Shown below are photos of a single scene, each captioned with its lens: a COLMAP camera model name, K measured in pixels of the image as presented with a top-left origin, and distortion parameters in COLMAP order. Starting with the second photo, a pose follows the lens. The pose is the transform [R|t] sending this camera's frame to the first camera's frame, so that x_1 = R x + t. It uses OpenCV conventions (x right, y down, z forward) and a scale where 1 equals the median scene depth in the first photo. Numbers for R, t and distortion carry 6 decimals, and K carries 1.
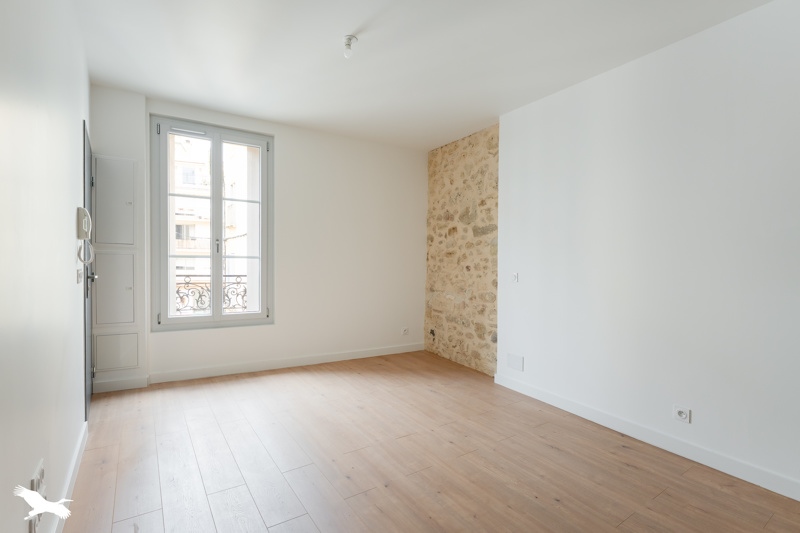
lens RADIAL K [[370.3, 0, 400.5], [0, 370.3, 262.7], [0, 0, 1]] dist [-0.000243, -0.000094]
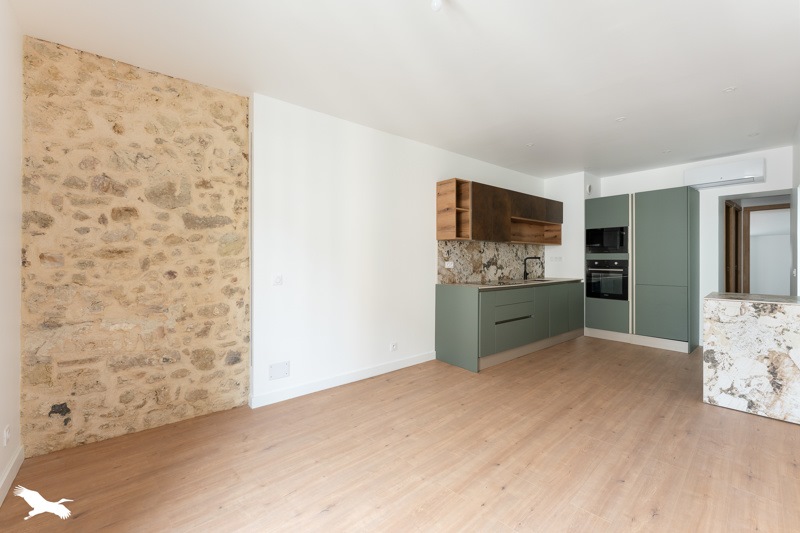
lens RADIAL K [[328.2, 0, 413.6], [0, 328.2, 254.5], [0, 0, 1]] dist [-0.005822, -0.000571]
pose [[-0.144465, -0.000428, 0.989510, -0.486036], [0.009585, 0.999952, 0.001832, -0.019015], [-0.989463, 0.009749, -0.144454, 0.688579]]
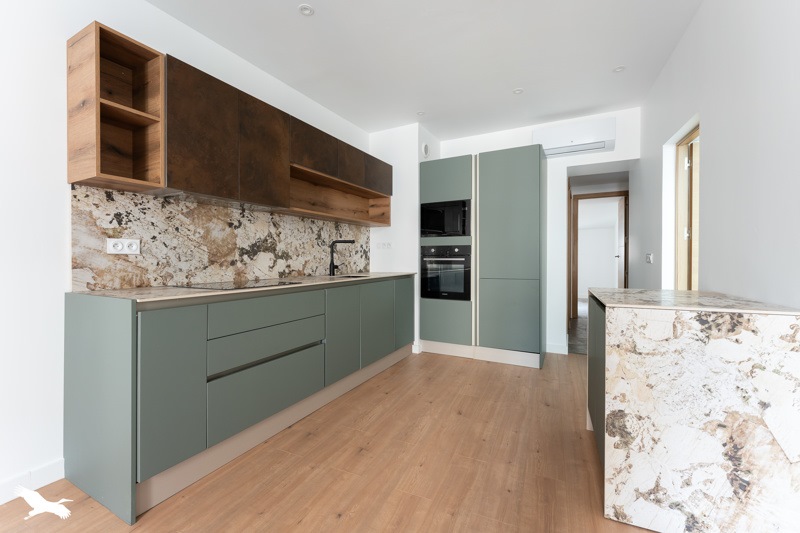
lens RADIAL K [[328.2, 0, 404.9], [0, 328.2, 255.1], [0, 0, 1]] dist [-0.005822, -0.000571]
pose [[-0.505080, -0.008387, 0.863032, -0.034474], [0.007220, 0.999877, 0.013942, 0.028233], [-0.863042, 0.013273, -0.504957, 0.293062]]
